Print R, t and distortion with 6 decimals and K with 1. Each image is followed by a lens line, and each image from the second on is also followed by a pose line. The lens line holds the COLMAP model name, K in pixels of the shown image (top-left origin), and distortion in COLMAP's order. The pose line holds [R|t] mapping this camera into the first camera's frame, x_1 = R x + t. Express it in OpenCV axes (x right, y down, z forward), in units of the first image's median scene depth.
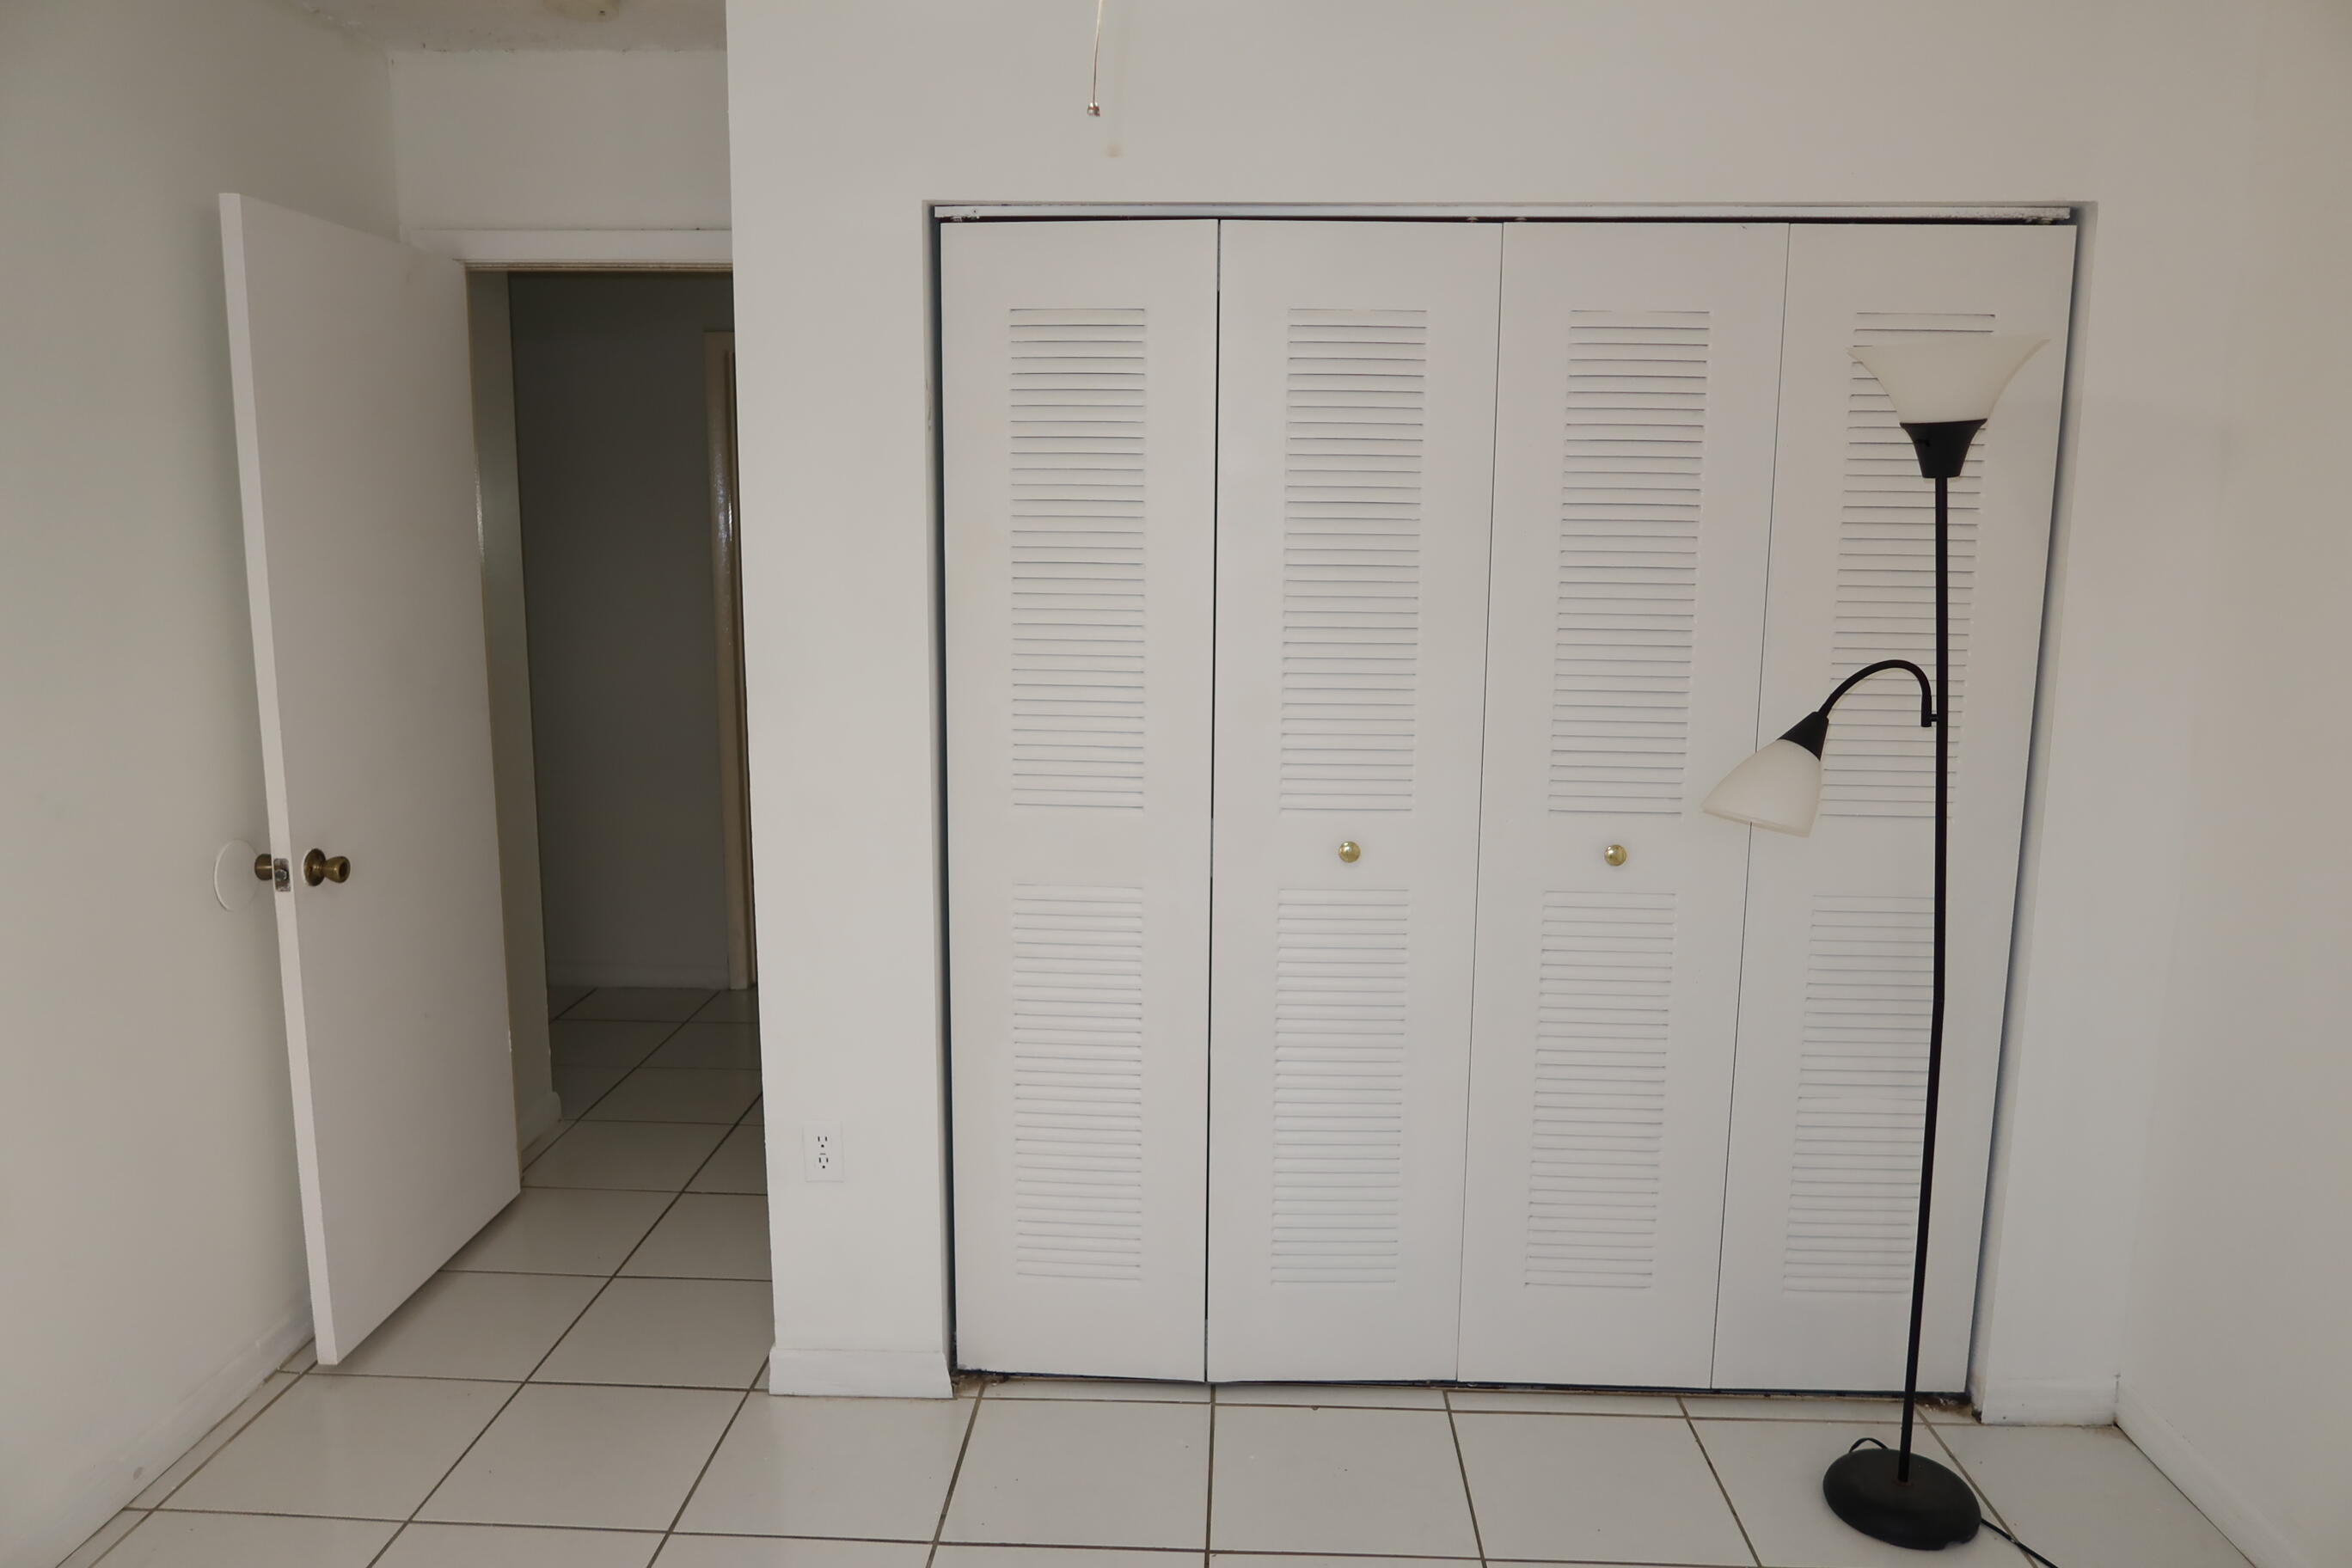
lens RADIAL K [[1615.3, 0, 1177.4], [0, 1615.3, 789.7], [0, 0, 1]] dist [-0.038004, 0.009811]
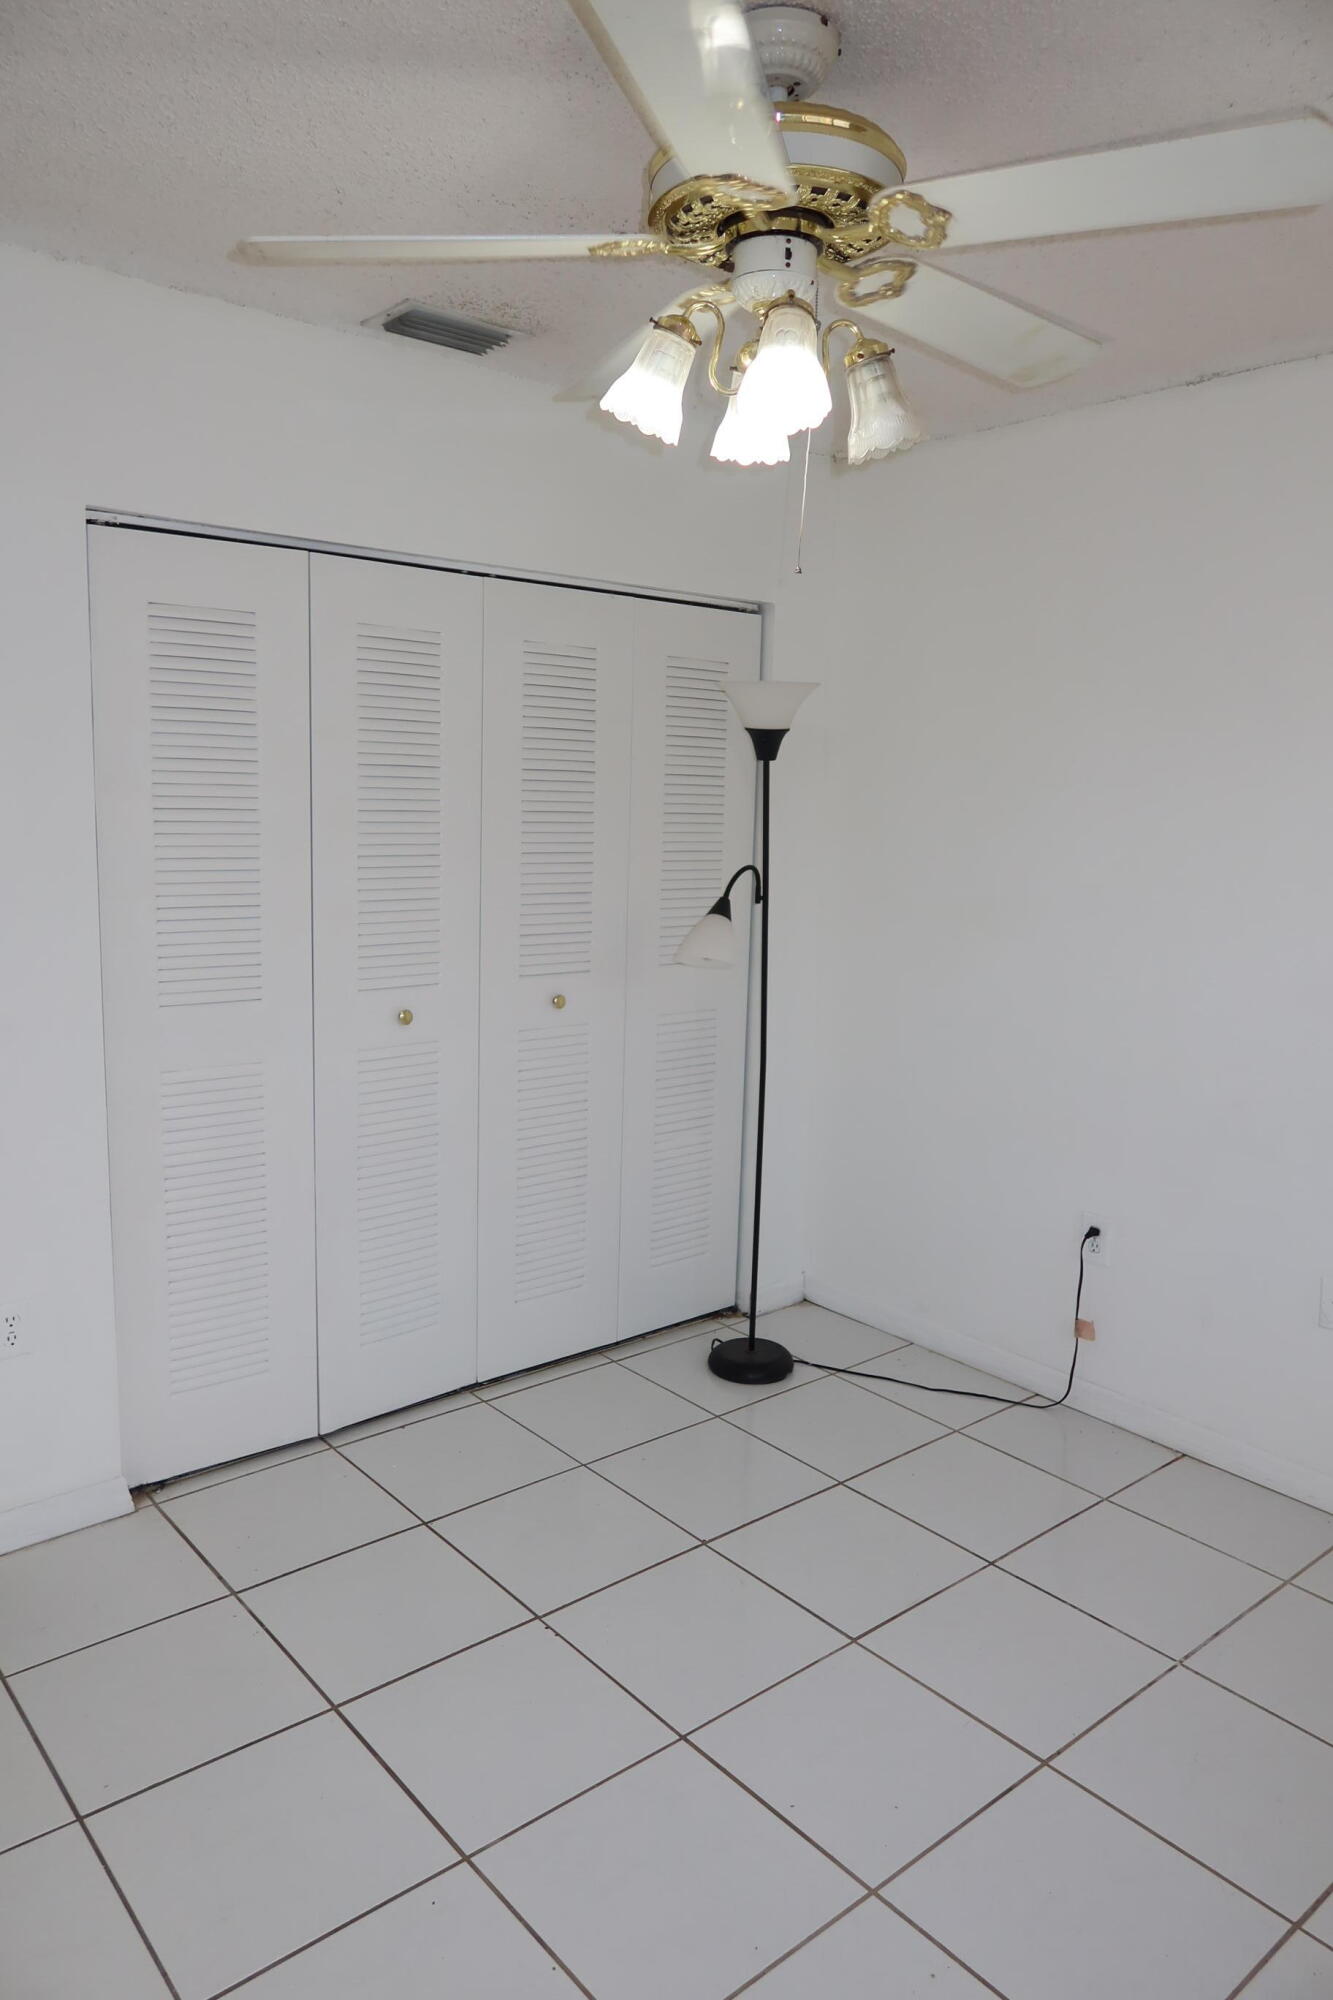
lens RADIAL K [[1373.6, 0, 651.4], [0, 1373.6, 991.9], [0, 0, 1]] dist [-0.038004, 0.009811]
pose [[0.736109, -0.087541, 0.671178, -0.545951], [0.088641, 0.995529, 0.032629, -0.002787], [-0.671033, 0.035475, 0.740578, -0.015789]]
